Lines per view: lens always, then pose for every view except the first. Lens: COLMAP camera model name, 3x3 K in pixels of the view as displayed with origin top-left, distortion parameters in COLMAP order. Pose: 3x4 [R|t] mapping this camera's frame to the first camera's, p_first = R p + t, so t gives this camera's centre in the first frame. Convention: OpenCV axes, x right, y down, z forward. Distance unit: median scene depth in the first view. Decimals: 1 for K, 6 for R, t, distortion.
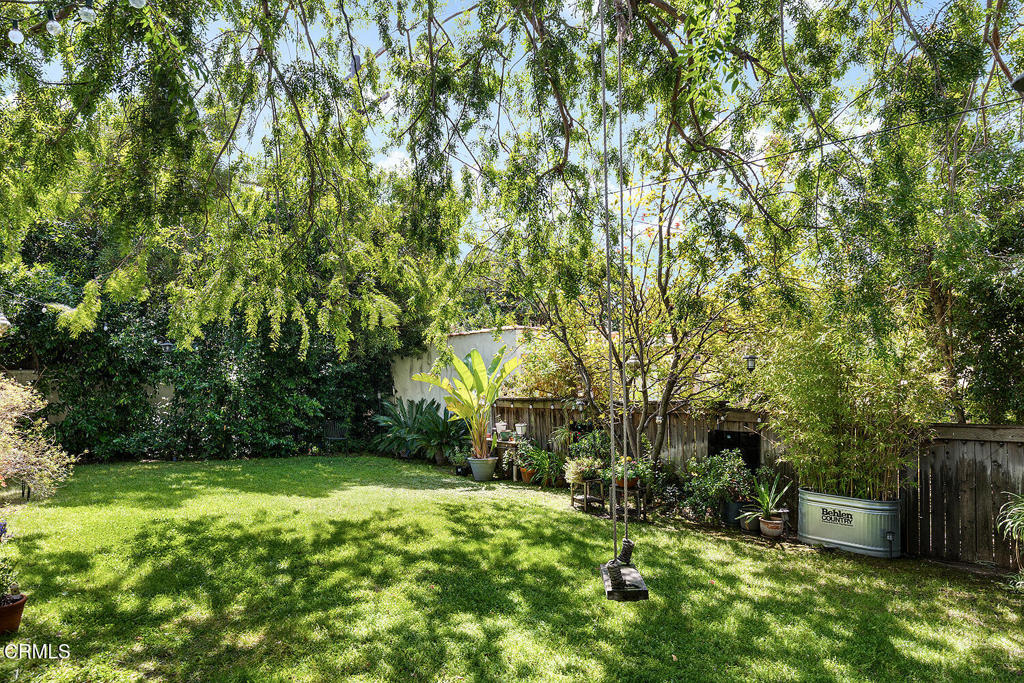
lens RADIAL K [[658.7, 0, 509.5], [0, 658.7, 342.3], [0, 0, 1]] dist [-0.000270, 0.000032]
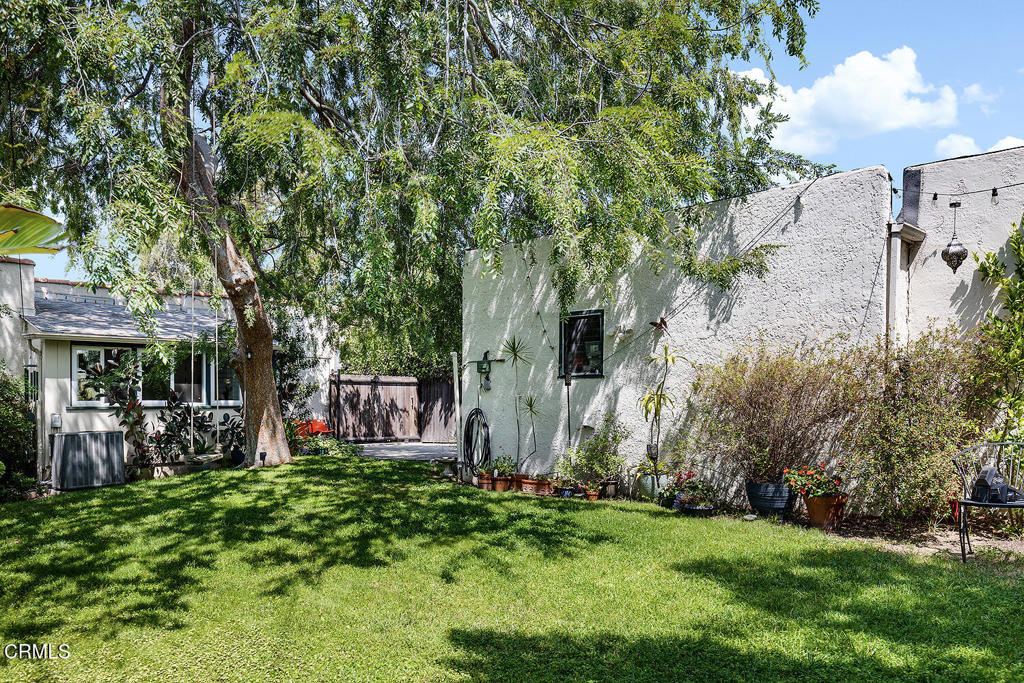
lens RADIAL K [[736.7, 0, 512.8], [0, 736.7, 342.9], [0, 0, 1]] dist [0.003226, 0.001234]
pose [[-0.997914, 0.001761, -0.064535, -0.421543], [0.009502, 0.992749, -0.119830, 0.165772], [0.063856, -0.120194, -0.990695, 2.126795]]
